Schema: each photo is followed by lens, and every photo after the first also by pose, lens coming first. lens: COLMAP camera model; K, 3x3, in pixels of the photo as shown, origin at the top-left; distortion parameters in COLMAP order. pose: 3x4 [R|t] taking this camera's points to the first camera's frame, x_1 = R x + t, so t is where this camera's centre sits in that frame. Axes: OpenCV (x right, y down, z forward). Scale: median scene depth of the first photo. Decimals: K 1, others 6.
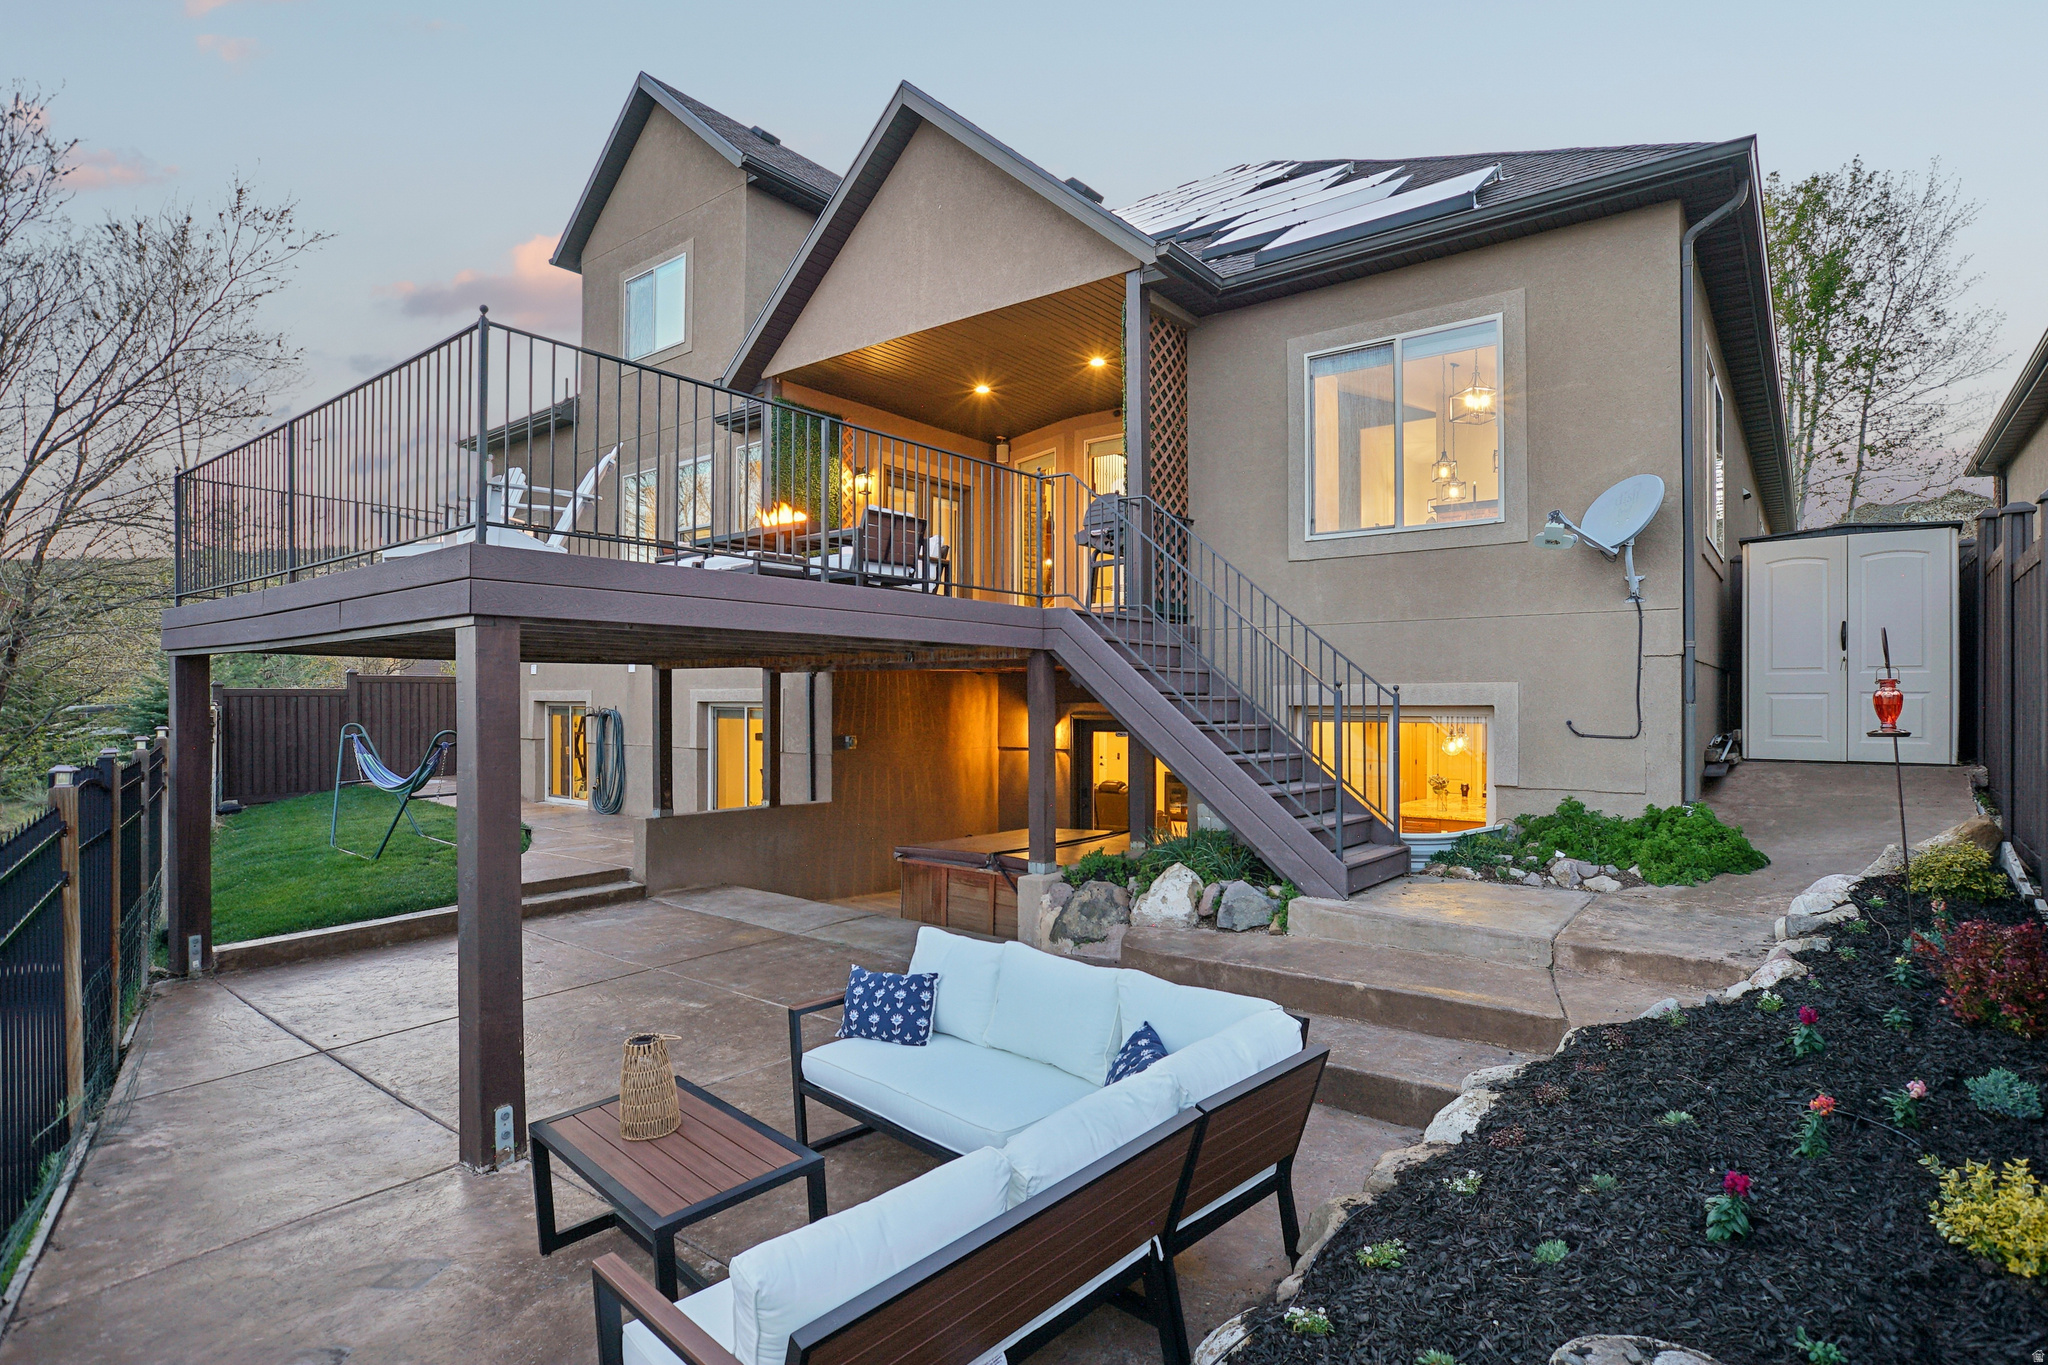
lens RADIAL K [[1056.2, 0, 1022.8], [0, 1056.2, 700.9], [0, 0, 1]] dist [0.000310, 0.001075]
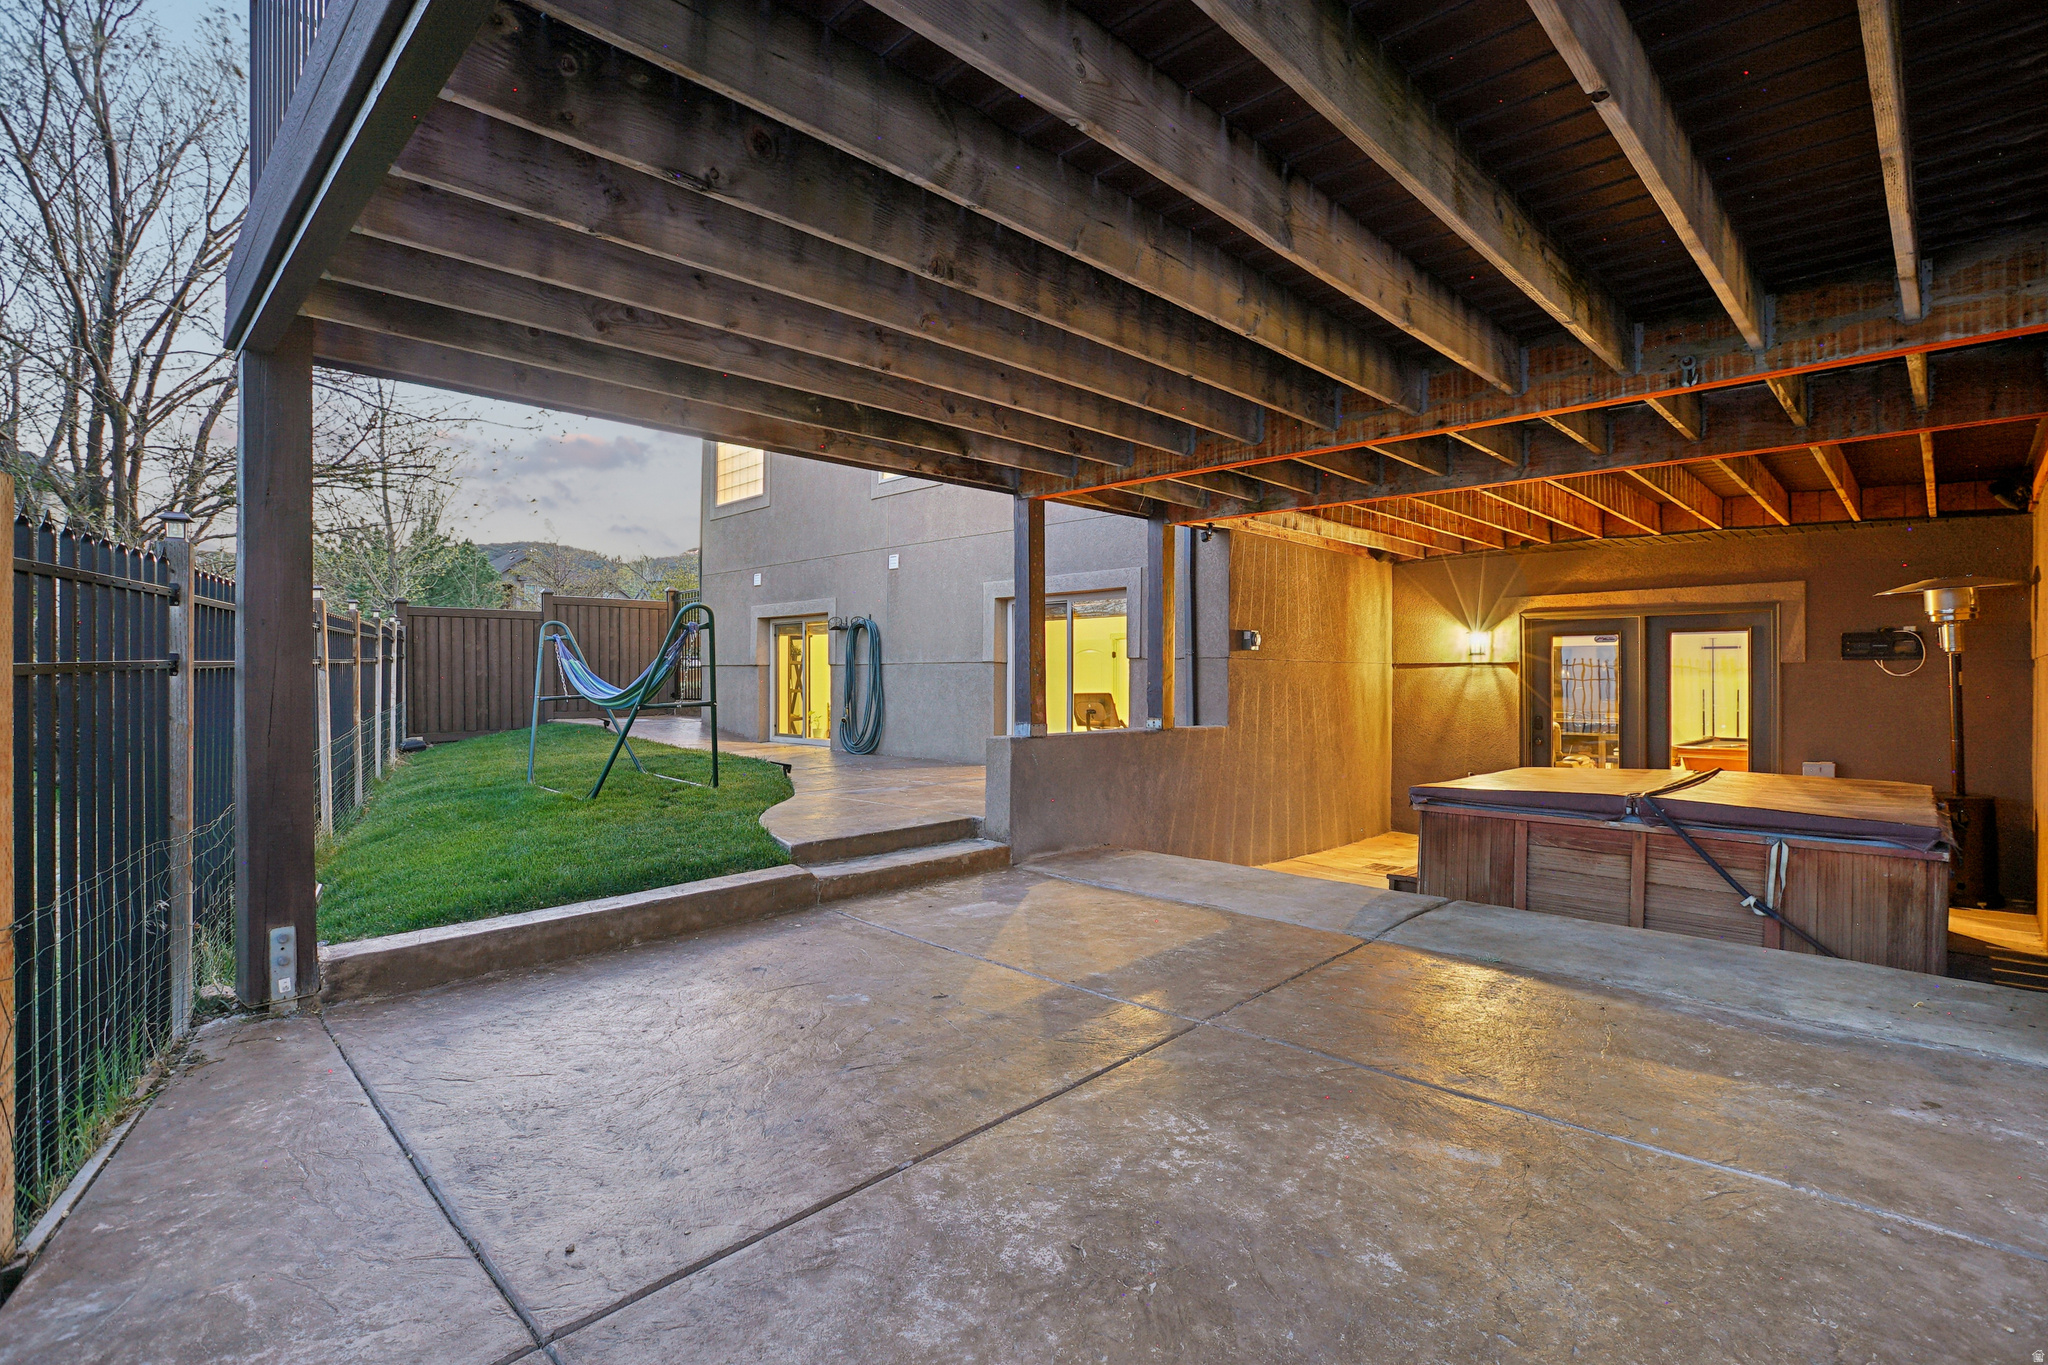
lens RADIAL K [[994.7, 0, 1033.9], [0, 994.7, 680.1], [0, 0, 1]] dist [-0.037882, 0.018192]
pose [[0.995156, 0.000151, -0.098310, -0.246284], [-0.000288, 0.999999, -0.001386, 0.067774], [0.098310, 0.001408, 0.995155, 0.365597]]
